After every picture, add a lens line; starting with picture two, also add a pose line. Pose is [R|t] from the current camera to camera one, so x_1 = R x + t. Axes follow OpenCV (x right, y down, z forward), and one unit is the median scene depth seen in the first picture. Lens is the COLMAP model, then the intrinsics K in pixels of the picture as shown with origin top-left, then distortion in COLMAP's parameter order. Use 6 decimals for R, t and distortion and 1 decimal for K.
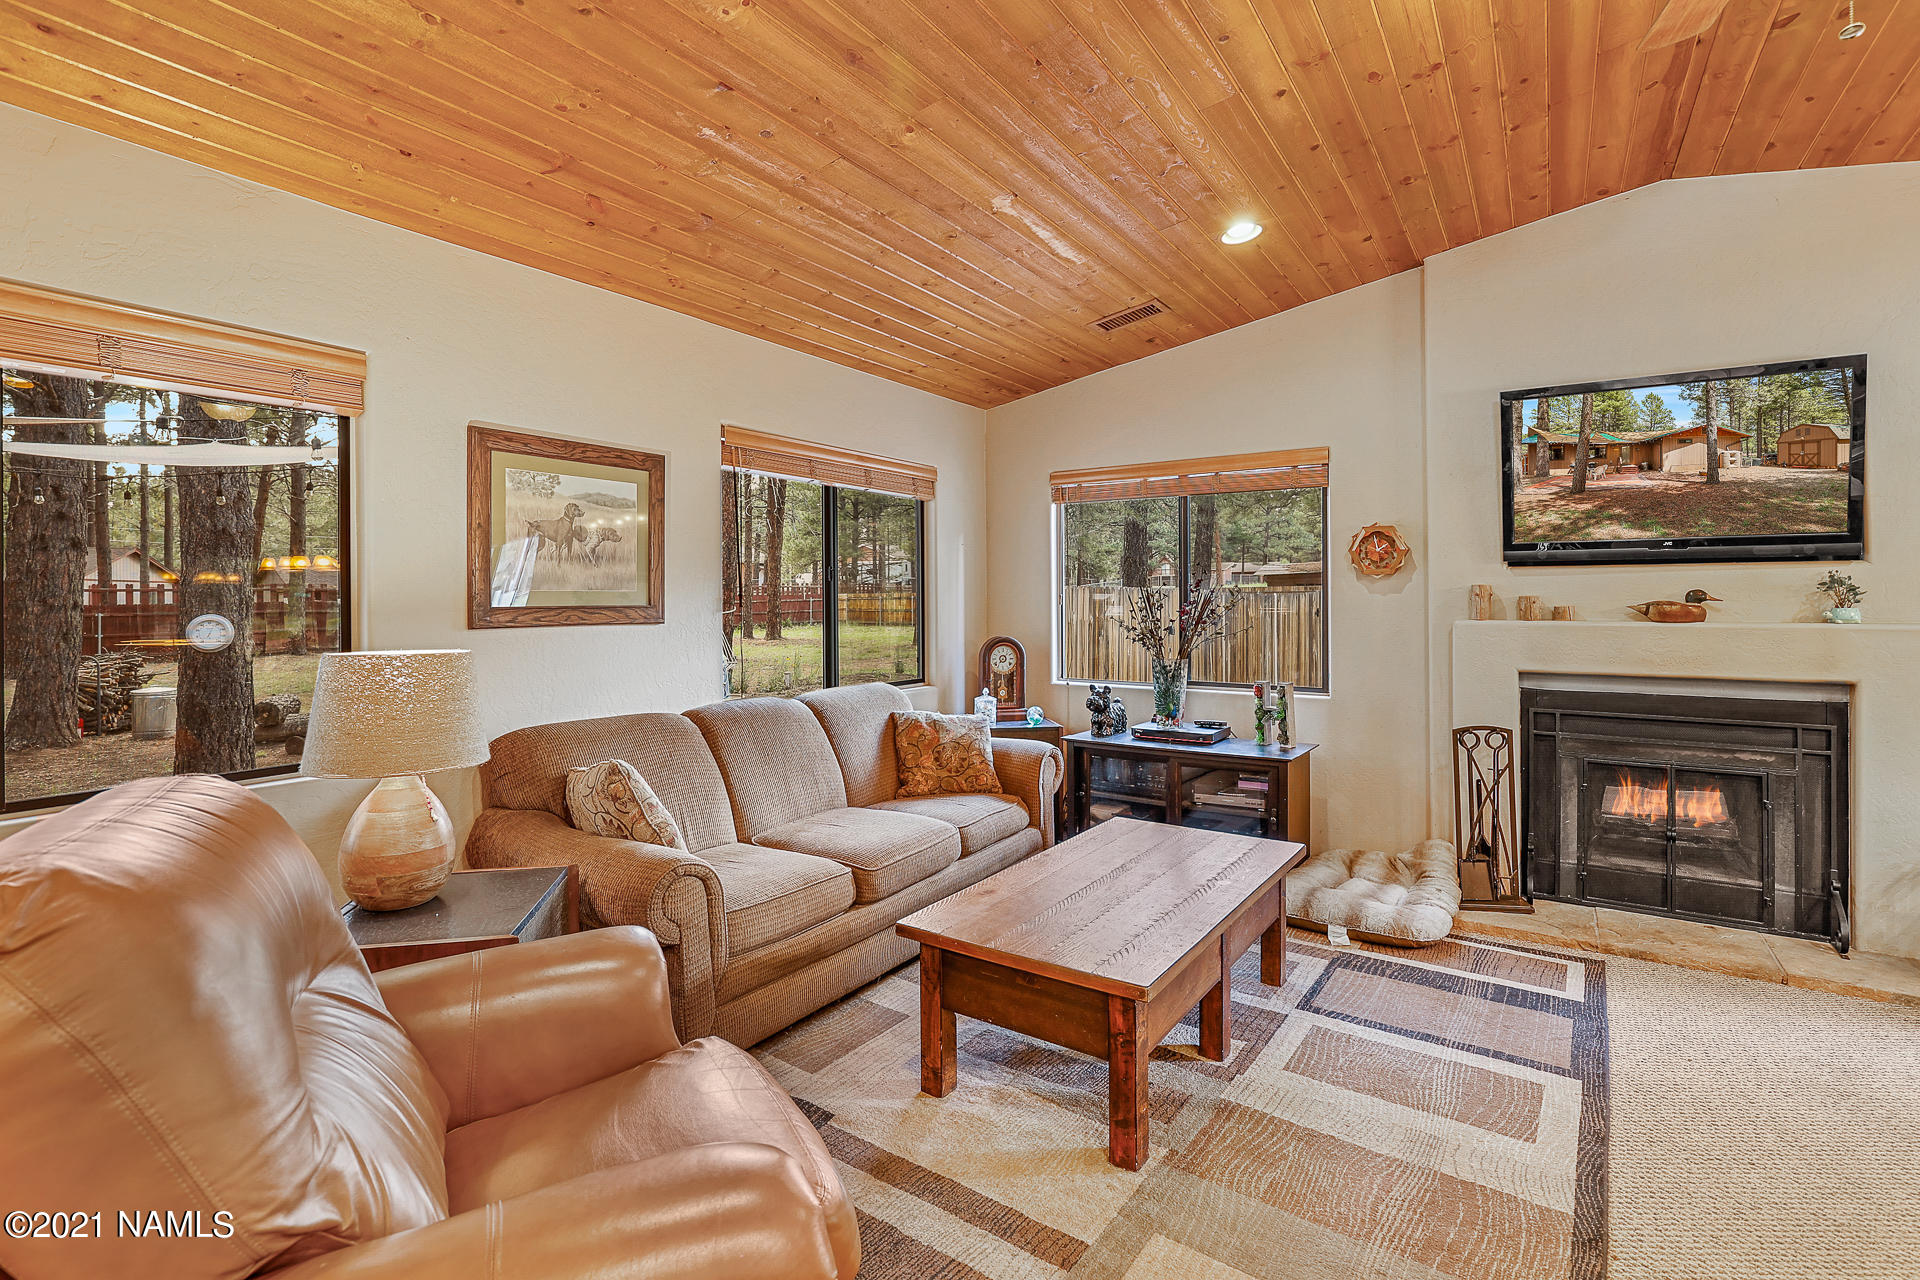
lens RADIAL K [[880.3, 0, 958.9], [0, 880.3, 607.1], [0, 0, 1]] dist [-0.001064, -0.000115]
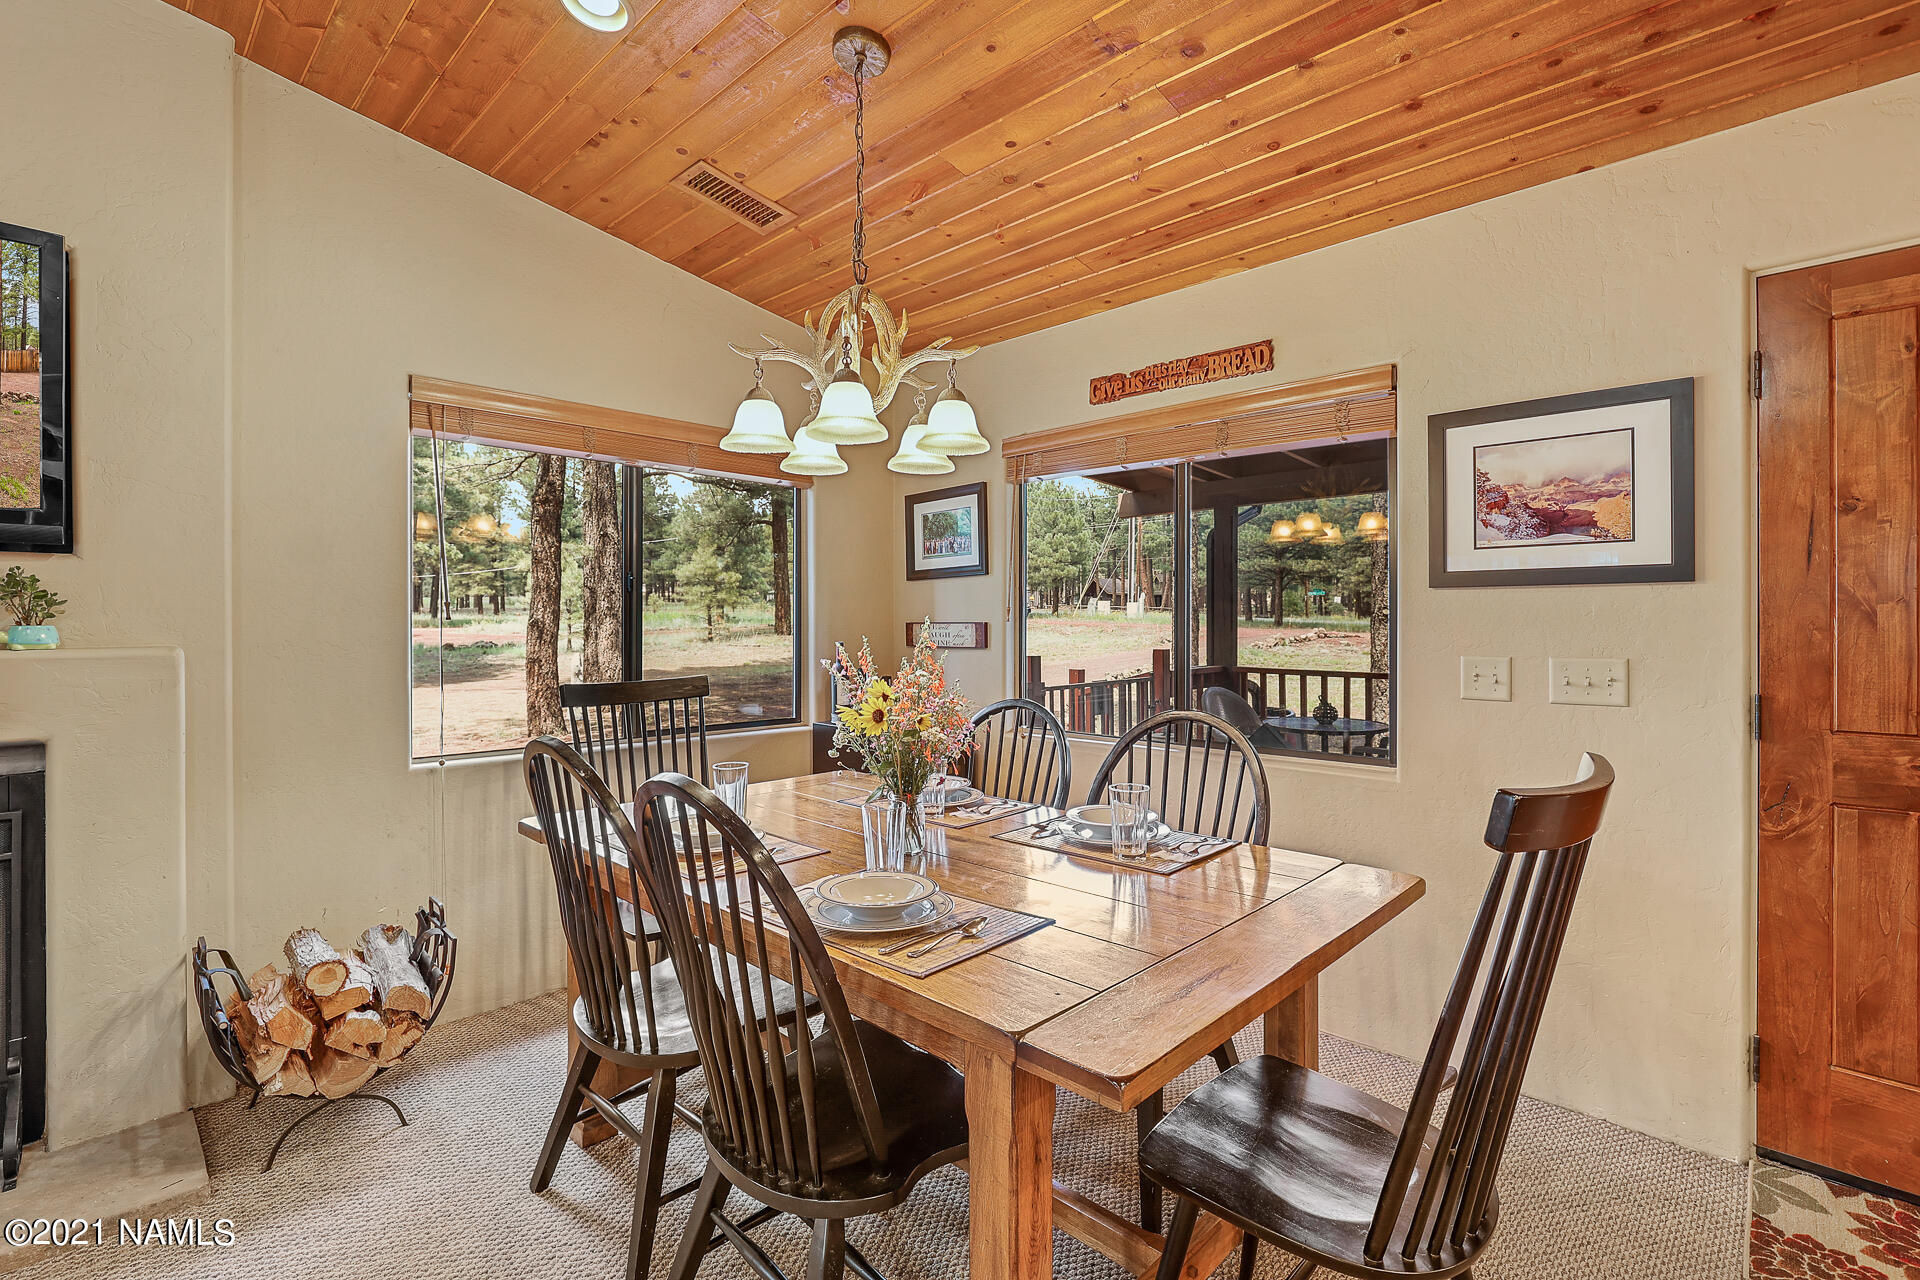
lens RADIAL K [[880.3, 0, 959.8], [0, 880.3, 630.4], [0, 0, 1]] dist [-0.001064, -0.000115]
pose [[0.162417, -0.002122, 0.986720, 0.482938], [-0.000230, 0.999998, 0.002188, 0.002747], [-0.986722, -0.000583, 0.162416, 0.226874]]
